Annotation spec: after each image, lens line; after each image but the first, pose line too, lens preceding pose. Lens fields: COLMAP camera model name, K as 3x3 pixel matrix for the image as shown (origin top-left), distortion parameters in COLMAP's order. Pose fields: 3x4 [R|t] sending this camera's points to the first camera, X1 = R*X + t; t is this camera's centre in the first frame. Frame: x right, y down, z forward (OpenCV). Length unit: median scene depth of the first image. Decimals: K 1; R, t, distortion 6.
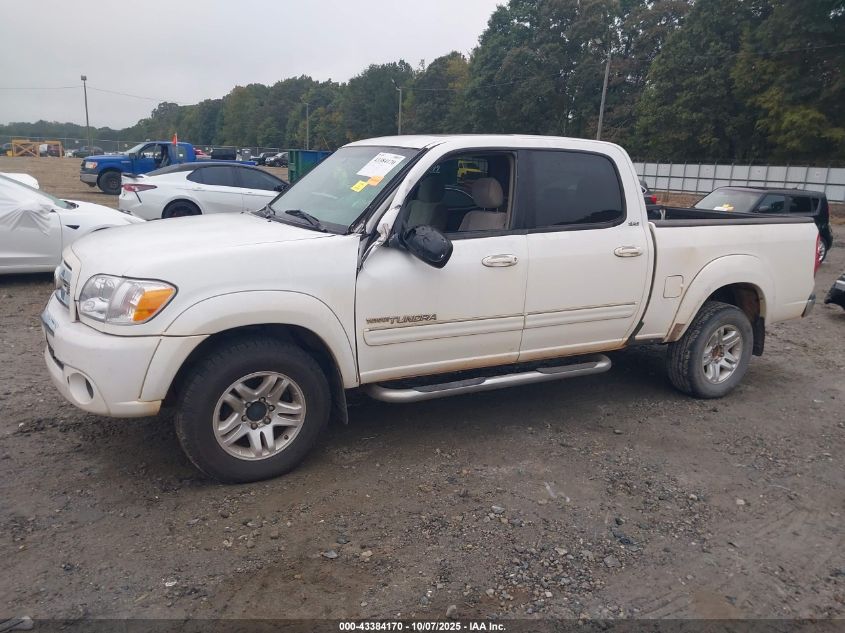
lens RADIAL K [[662.2, 0, 421.0], [0, 662.2, 332.6], [0, 0, 1]] dist [0.003453, -0.012111]
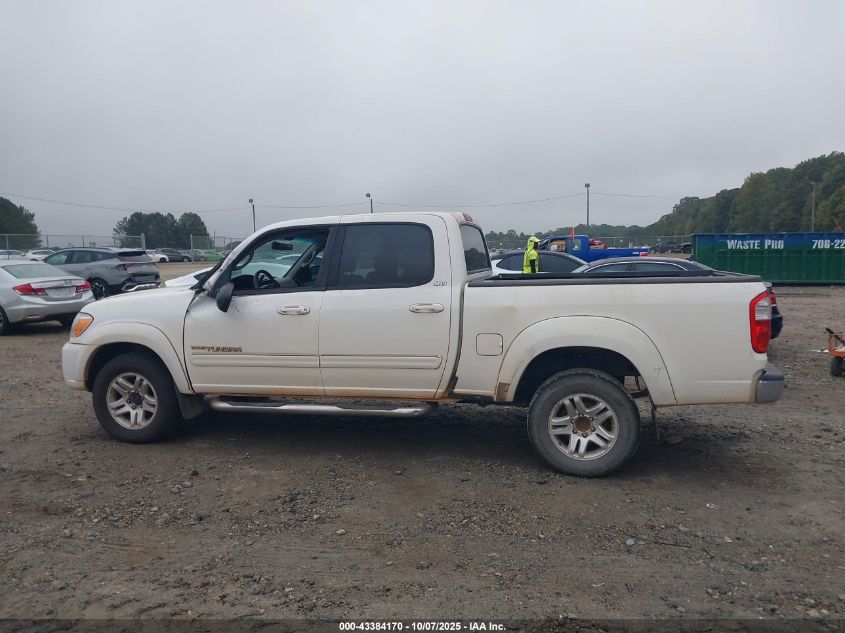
lens RADIAL K [[671.4, 0, 422.5], [0, 671.4, 317.5], [0, 0, 1]] dist [0.015715, -0.000114]
pose [[0.735924, 0.015745, -0.676881, 1.044488], [-0.123007, 0.986201, -0.110797, 0.015796], [0.665797, 0.164799, 0.727706, 0.192920]]
